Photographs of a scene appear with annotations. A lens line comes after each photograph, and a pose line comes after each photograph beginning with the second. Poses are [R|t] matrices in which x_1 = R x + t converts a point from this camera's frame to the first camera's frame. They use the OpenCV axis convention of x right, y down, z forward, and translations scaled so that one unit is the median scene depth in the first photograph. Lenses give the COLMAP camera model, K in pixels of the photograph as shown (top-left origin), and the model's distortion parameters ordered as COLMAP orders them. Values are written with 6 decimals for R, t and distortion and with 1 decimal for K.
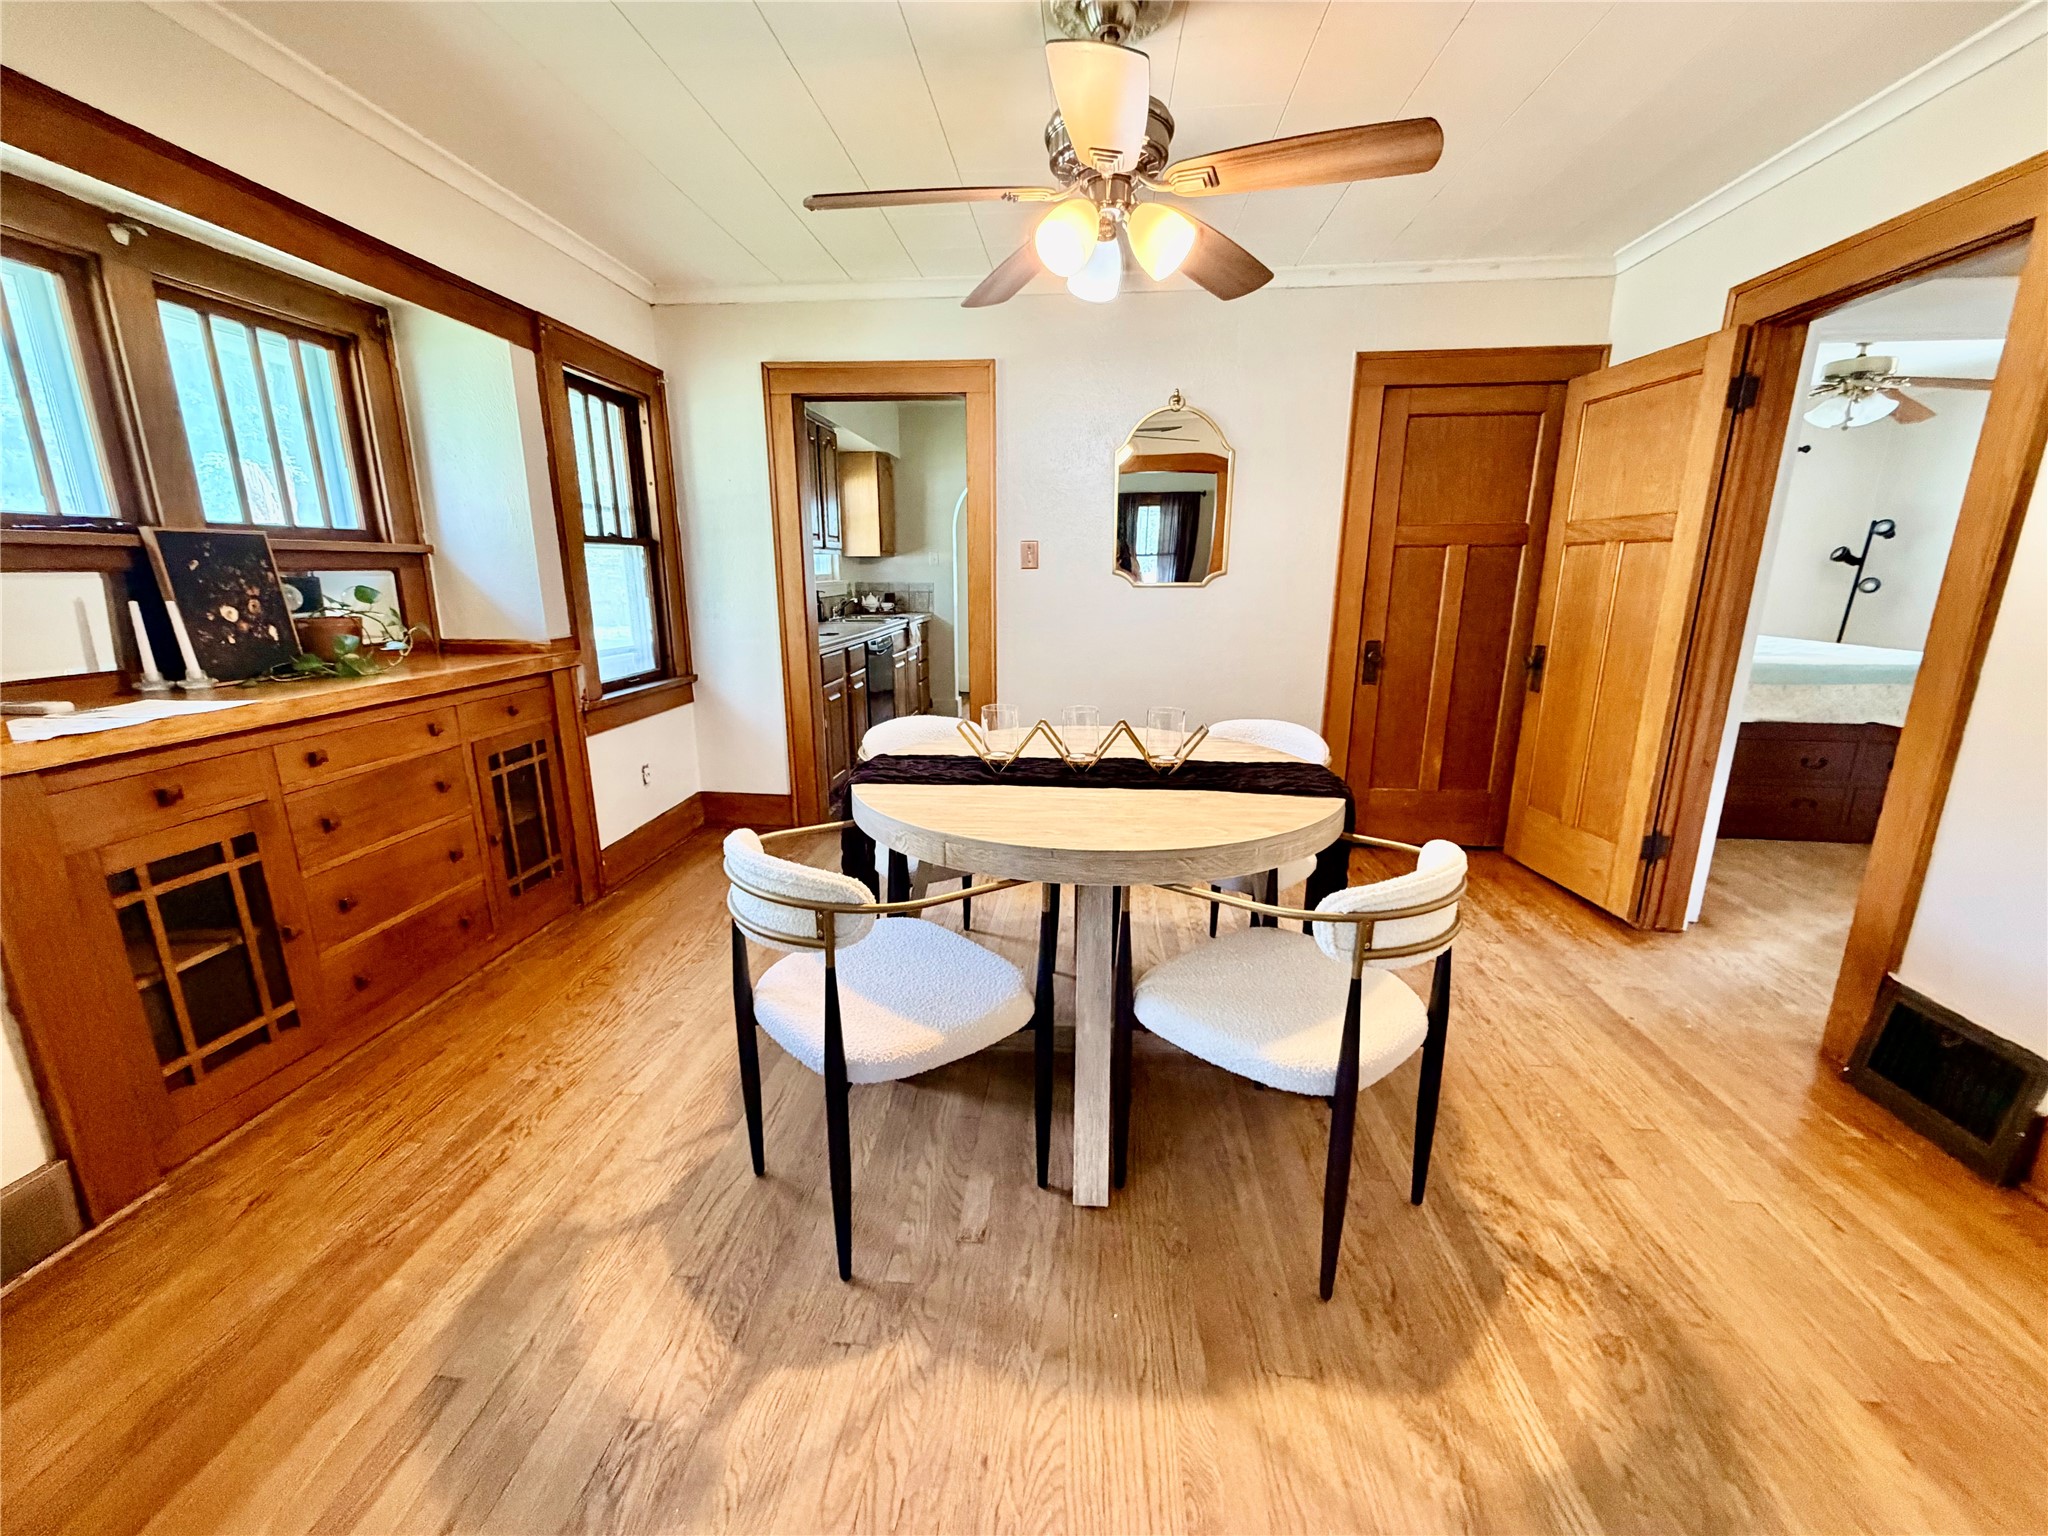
lens RADIAL K [[813.7, 0, 1021.2], [0, 813.7, 771.1], [0, 0, 1]] dist [-0.002400, 0.000196]
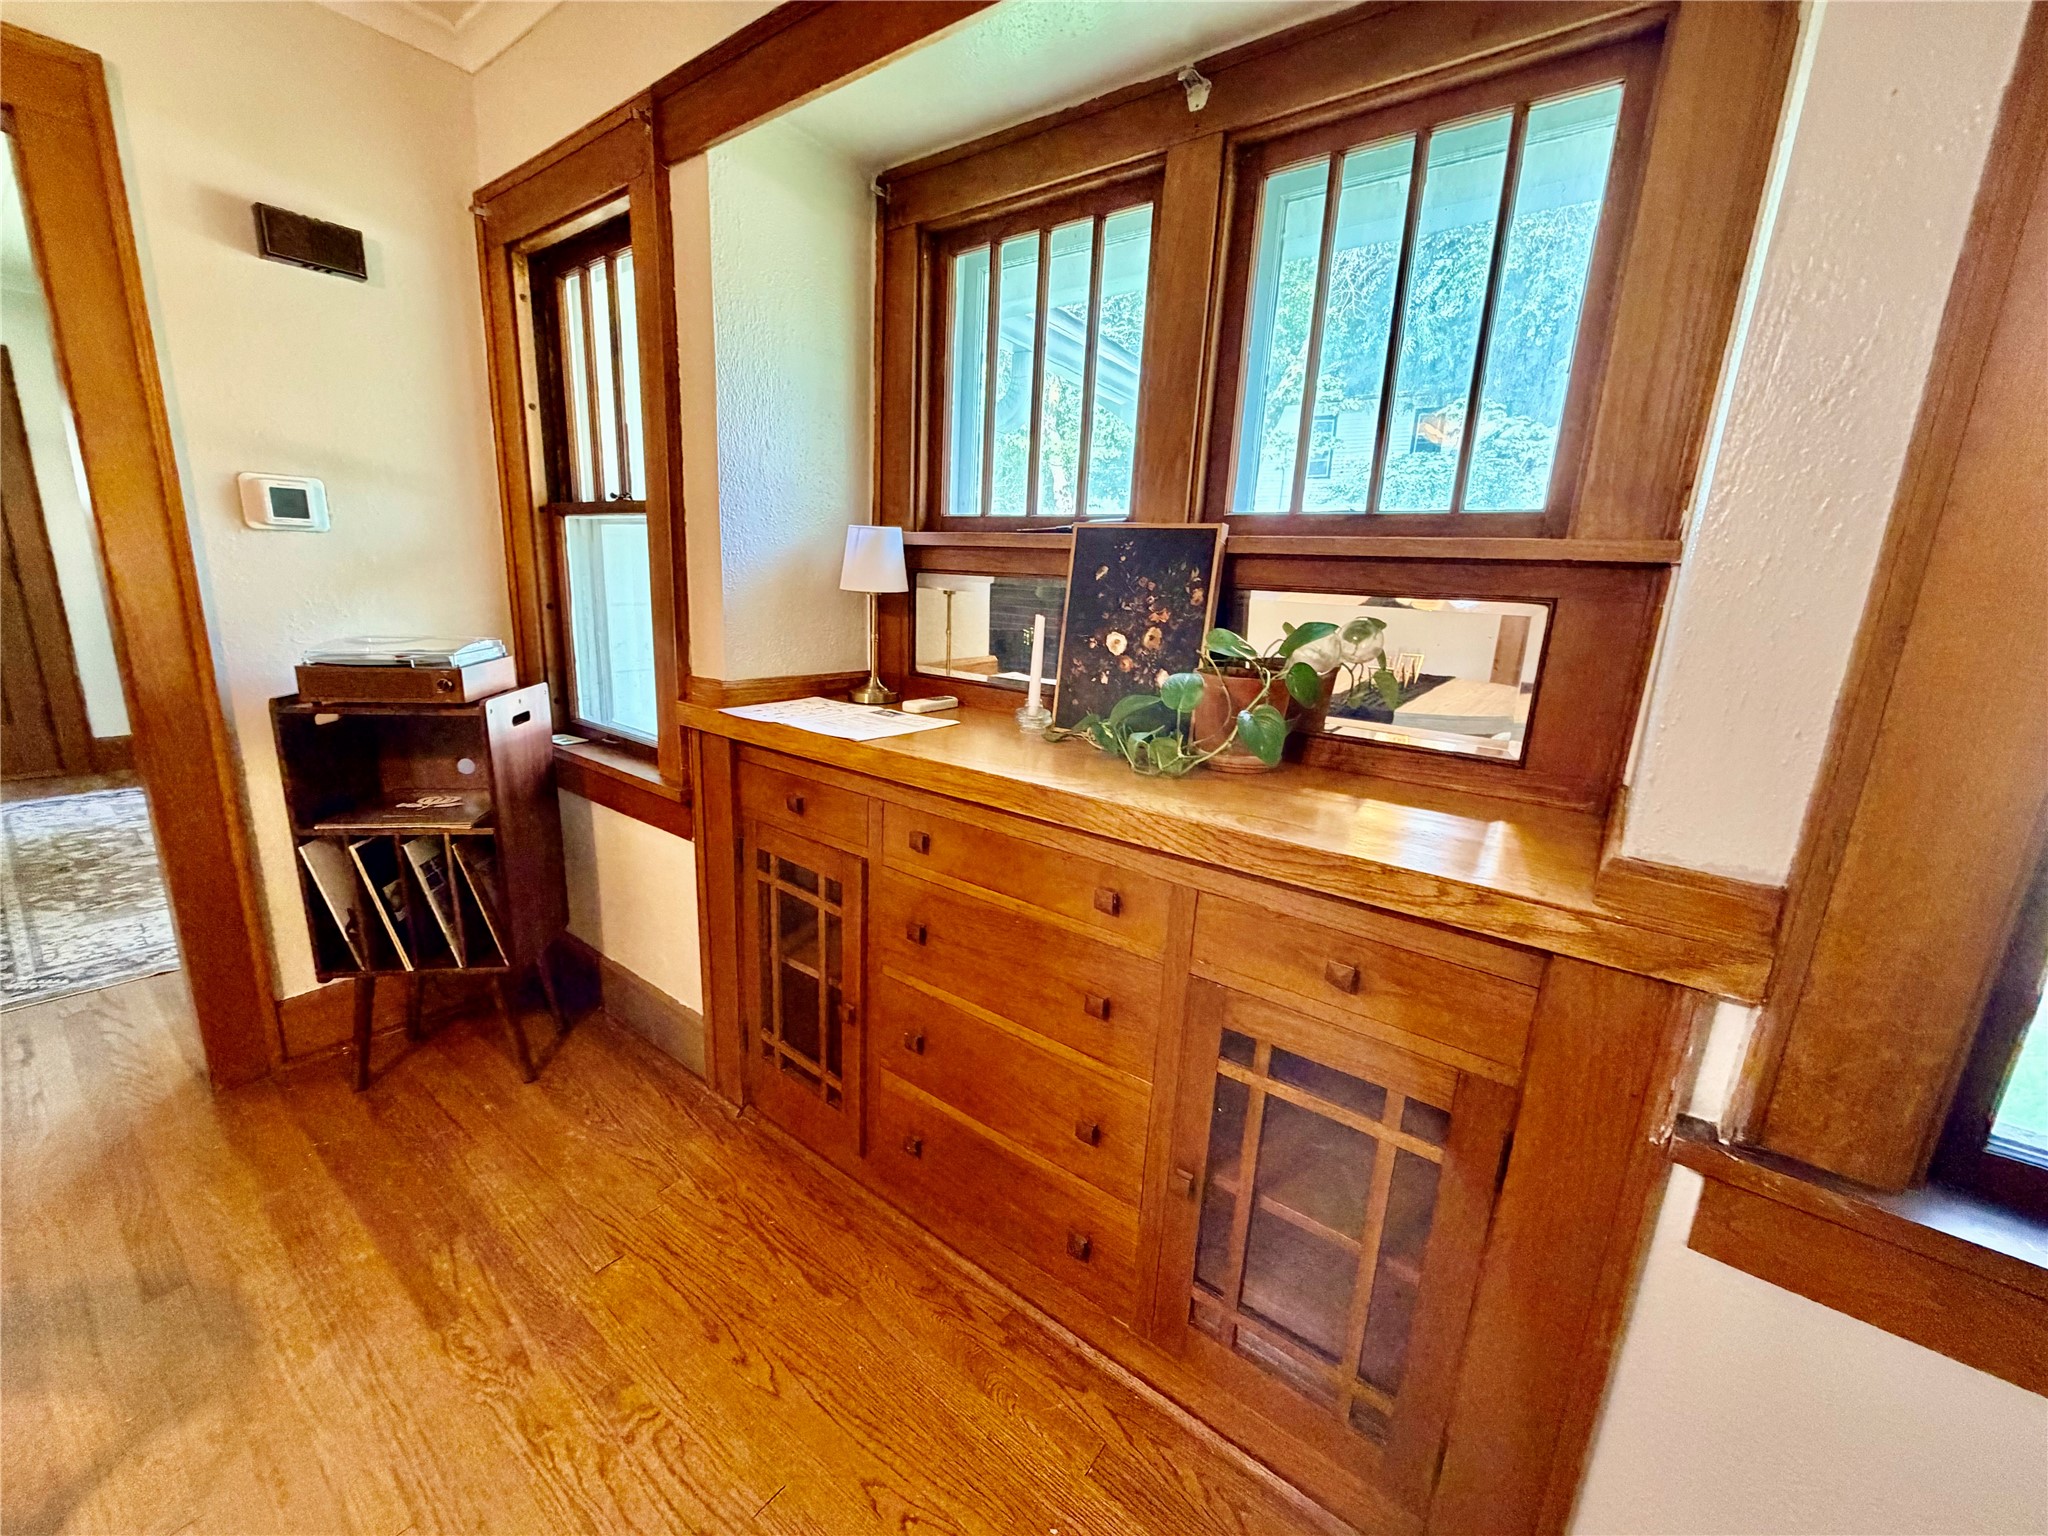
lens RADIAL K [[813.7, 0, 1019.3], [0, 813.7, 773.1], [0, 0, 1]] dist [-0.002400, 0.000196]
pose [[-0.535513, 0.174024, -0.826403, -0.321027], [-0.249930, 0.902050, 0.351909, -0.309382], [0.806698, 0.394995, -0.439566, 1.245938]]
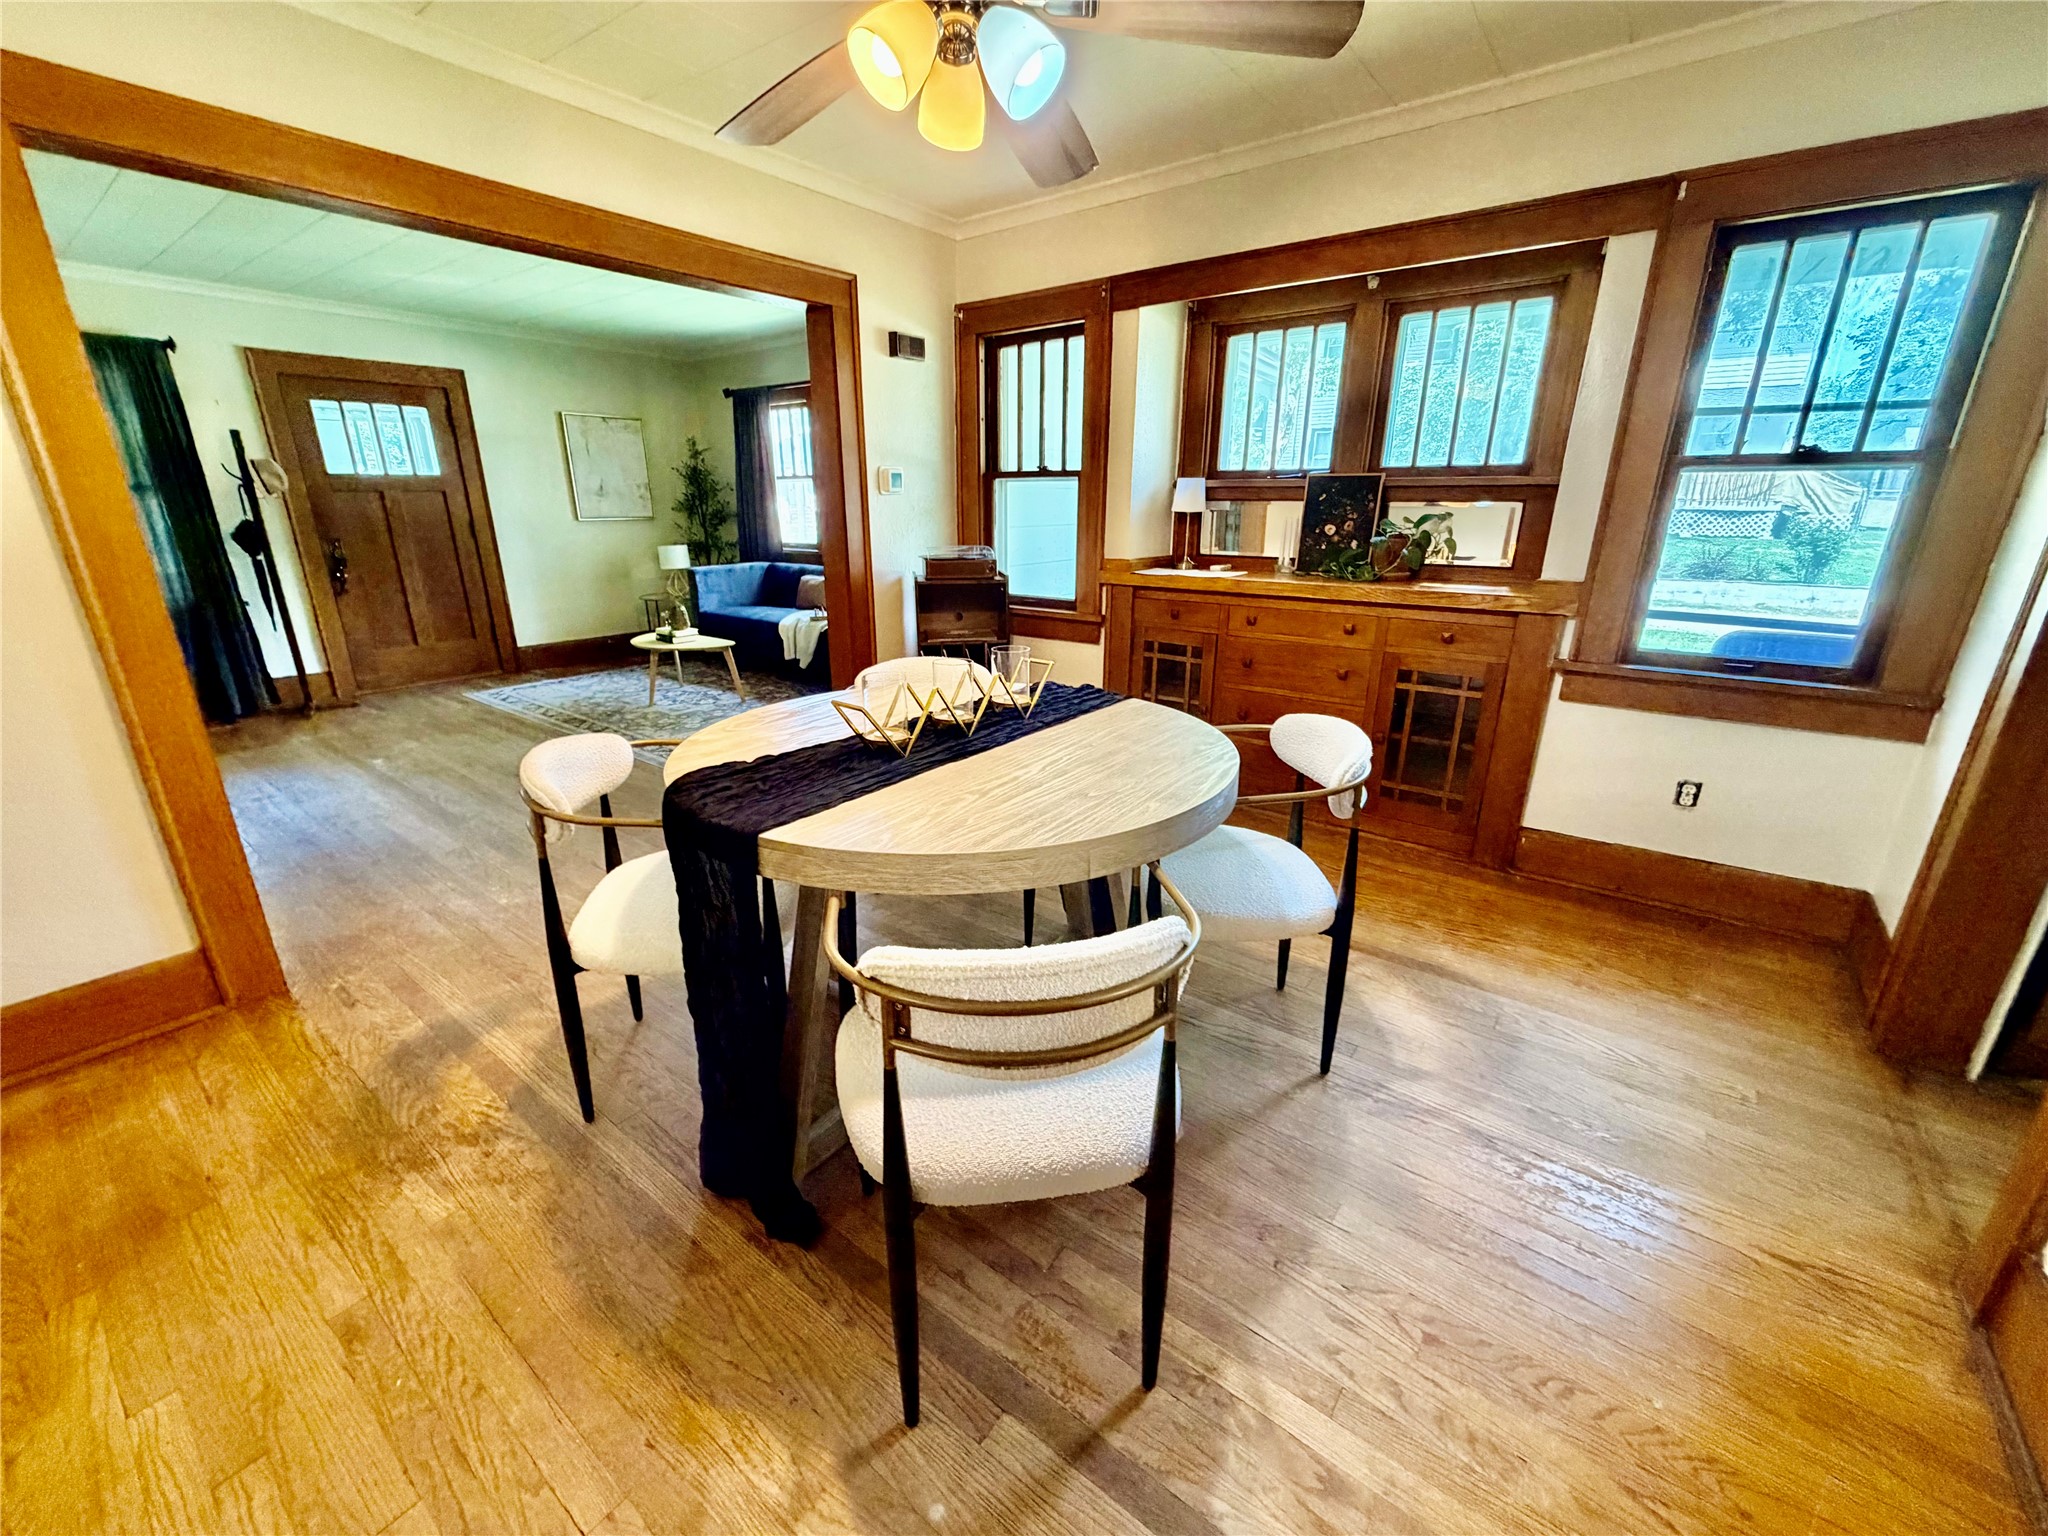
lens RADIAL K [[813.7, 0, 1016.4], [0, 813.7, 770.9], [0, 0, 1]] dist [-0.002400, 0.000196]
pose [[-0.536296, 0.268586, -0.800155, 0.689773], [-0.204483, 0.878430, 0.431912, -0.327185], [0.818886, 0.395251, -0.416177, 1.297244]]
